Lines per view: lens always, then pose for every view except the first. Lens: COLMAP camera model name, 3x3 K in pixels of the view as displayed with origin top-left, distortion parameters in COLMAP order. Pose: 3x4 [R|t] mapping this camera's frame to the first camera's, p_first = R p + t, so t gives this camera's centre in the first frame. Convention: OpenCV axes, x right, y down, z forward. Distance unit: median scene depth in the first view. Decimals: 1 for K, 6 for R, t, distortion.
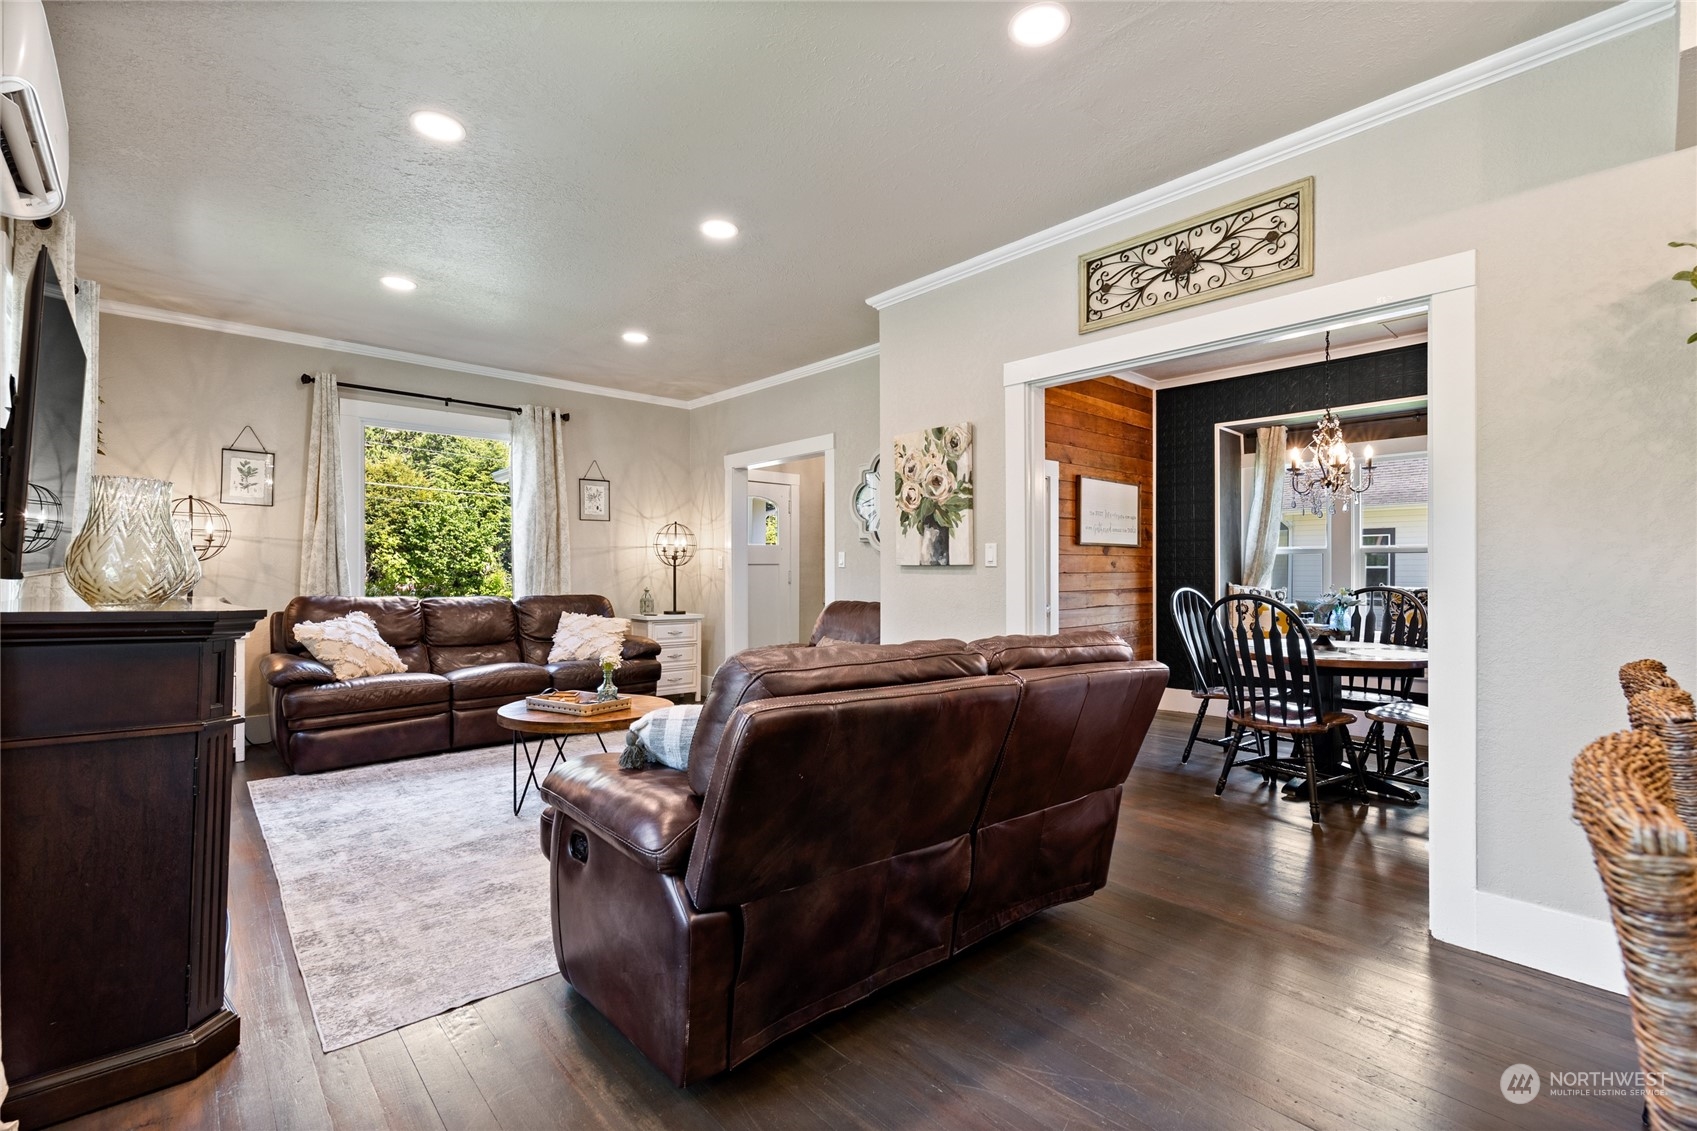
lens RADIAL K [[741.6, 0, 846.5], [0, 741.6, 569.9], [0, 0, 1]] dist [0.000957, -0.000167]
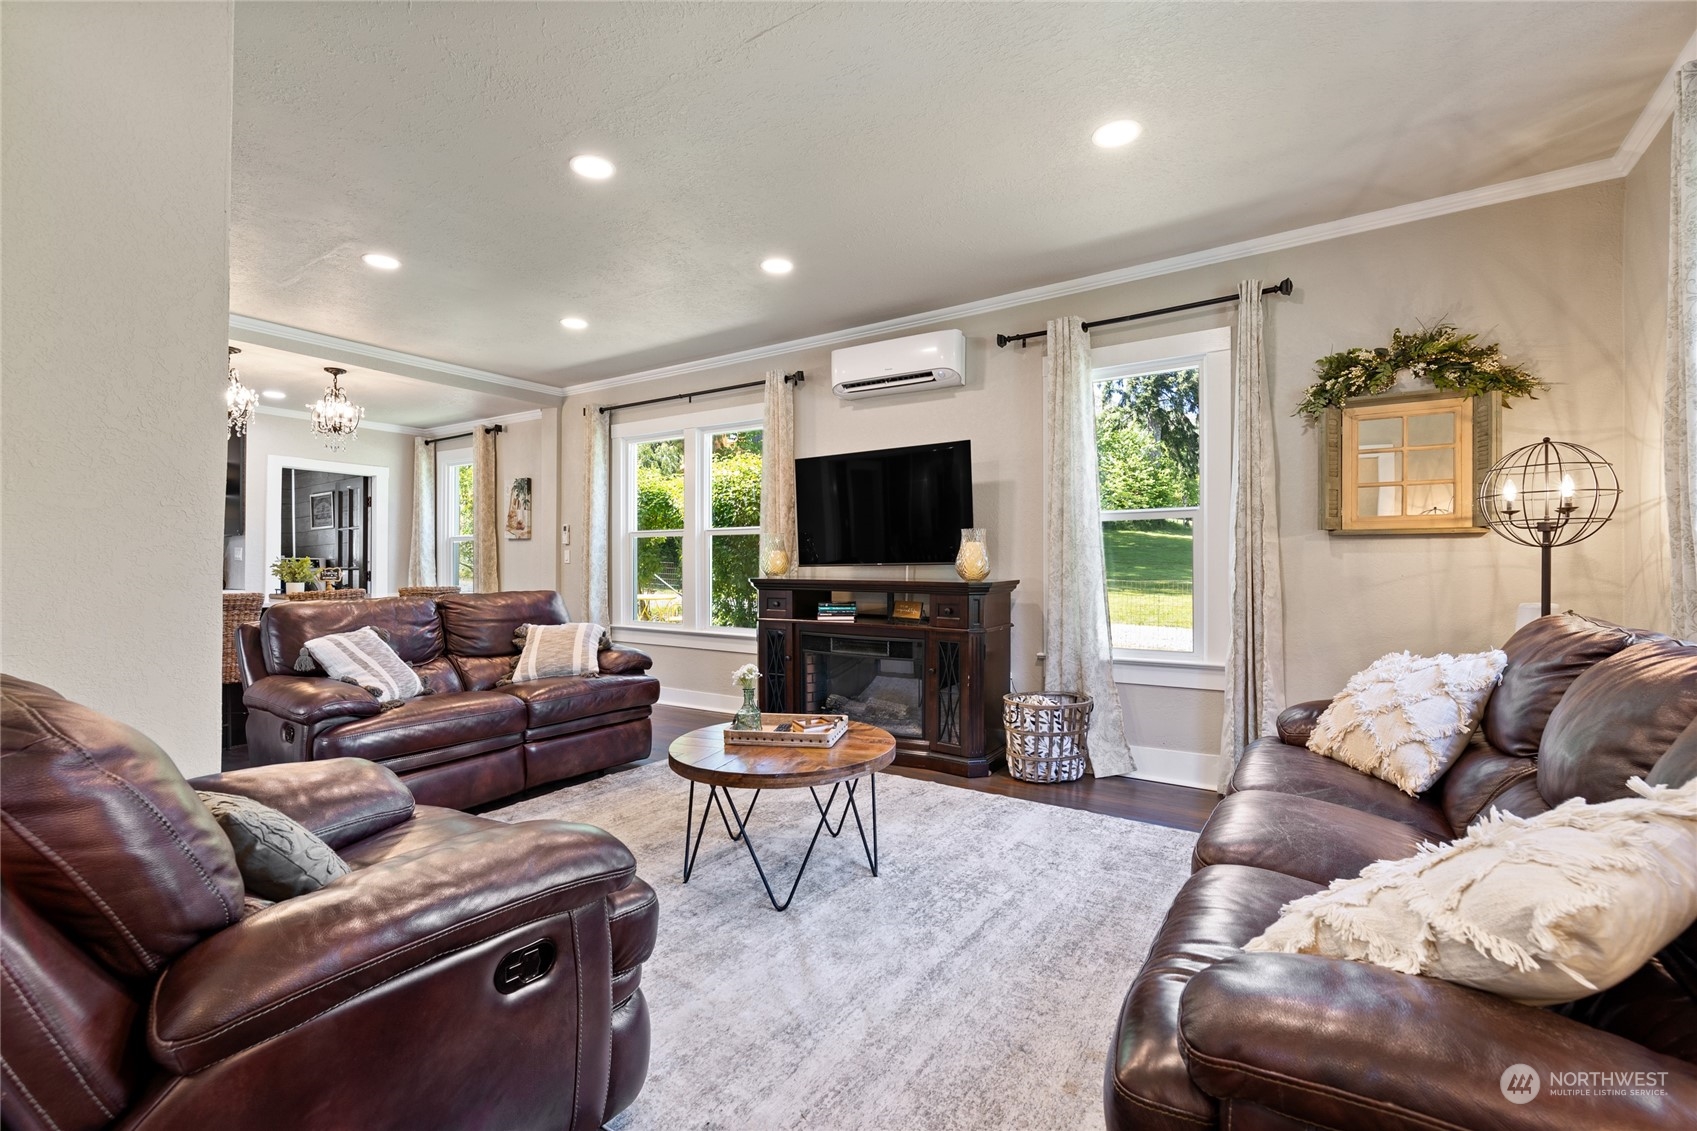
lens RADIAL K [[737.9, 0, 851.0], [0, 737.9, 565.5], [0, 0, 1]] dist [0.000768, 0.000517]
pose [[-0.966051, -0.004664, -0.258310, -0.173758], [-0.003009, 0.999972, -0.006805, 0.009210], [0.258335, -0.005797, -0.966038, 1.359453]]
